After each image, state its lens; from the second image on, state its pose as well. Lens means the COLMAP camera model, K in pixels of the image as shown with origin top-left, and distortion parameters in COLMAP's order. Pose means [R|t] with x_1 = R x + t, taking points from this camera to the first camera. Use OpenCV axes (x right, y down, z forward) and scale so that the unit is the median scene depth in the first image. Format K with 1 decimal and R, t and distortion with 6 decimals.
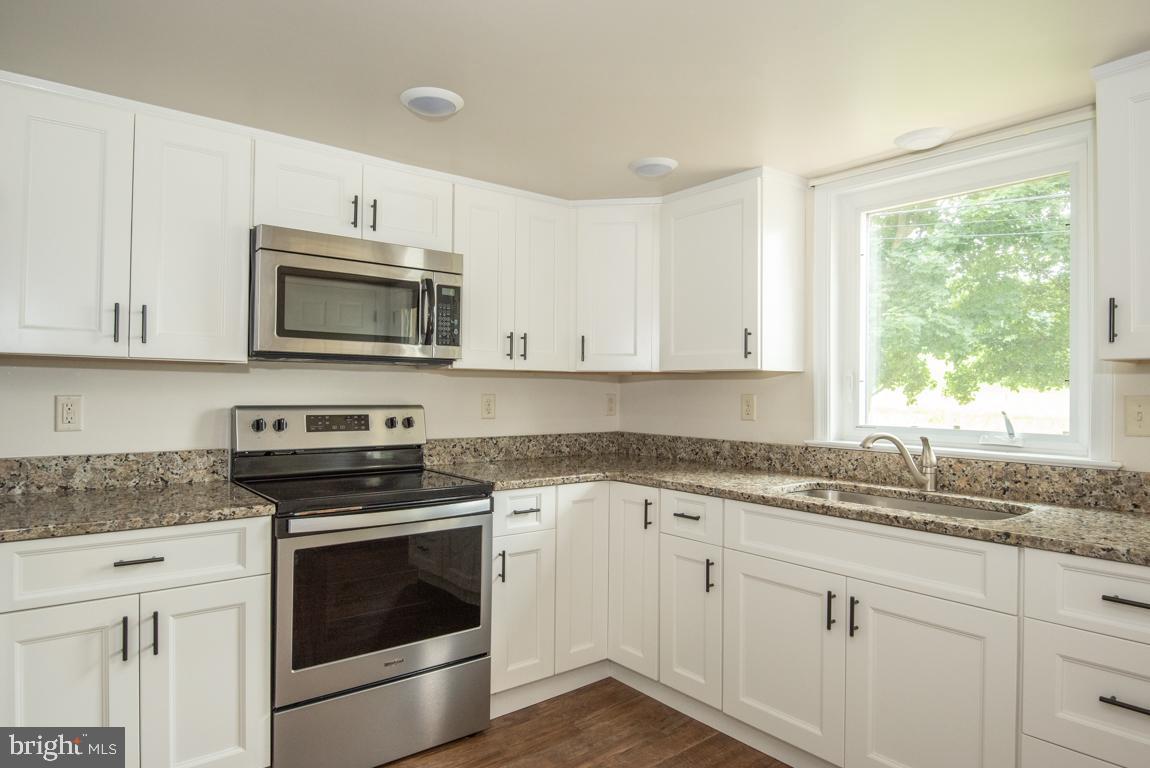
lens RADIAL K [[672.0, 0, 568.6], [0, 672.0, 381.9], [0, 0, 1]] dist [0.006564, -0.008781]
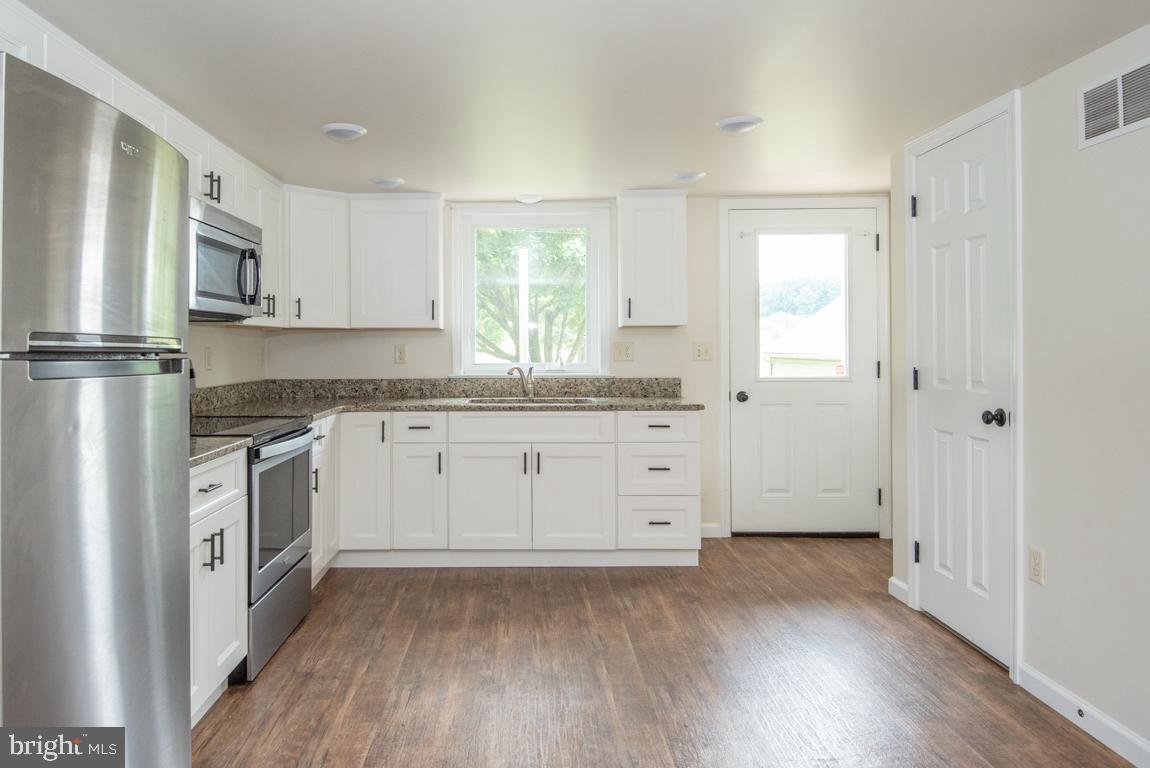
lens RADIAL K [[748.3, 0, 506.2], [0, 748.3, 337.3], [0, 0, 1]] dist [-0.022051, -0.008634]
pose [[0.625466, -0.002569, 0.780247, -0.926478], [0.000141, 0.999995, 0.003179, -0.002423], [-0.780252, -0.001878, 0.625463, -0.159935]]
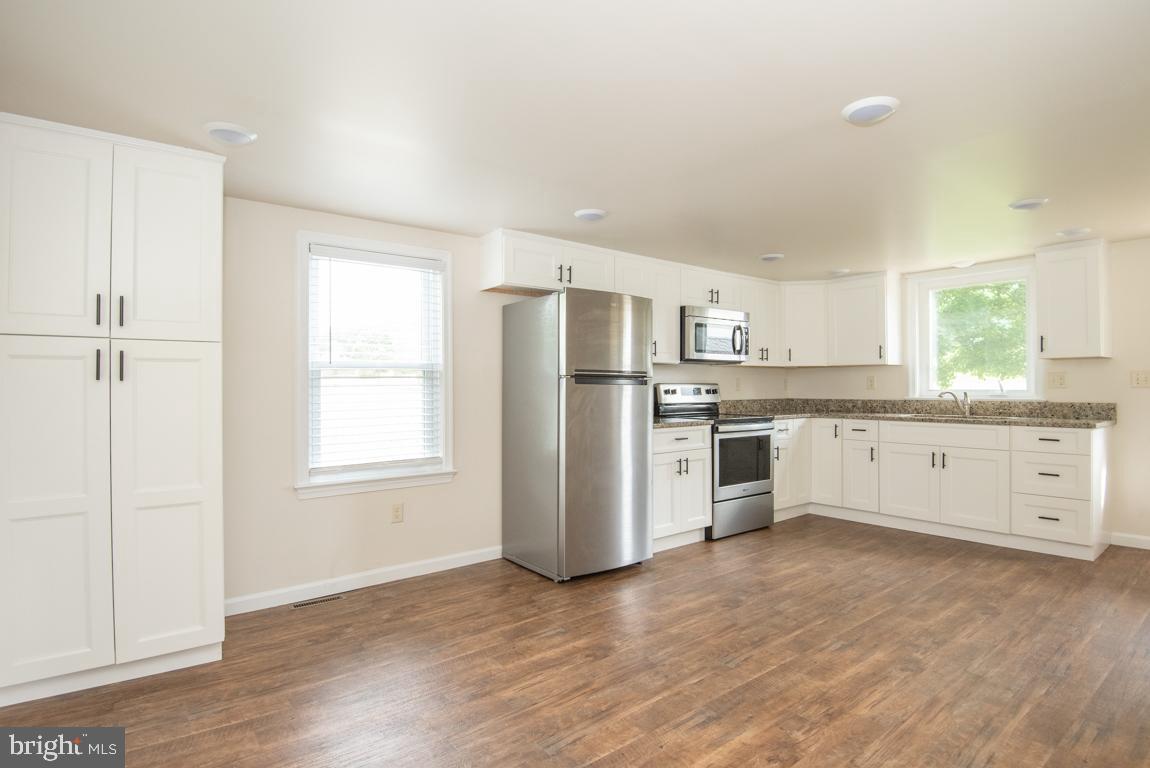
lens RADIAL K [[606.0, 0, 576.1], [0, 606.0, 377.2], [0, 0, 1]] dist [-0.015778, -0.000160]
pose [[0.999932, -0.011541, 0.001884, -0.730265], [0.011544, 0.999932, -0.001819, 0.015563], [-0.001863, 0.001841, 0.999997, -0.961796]]
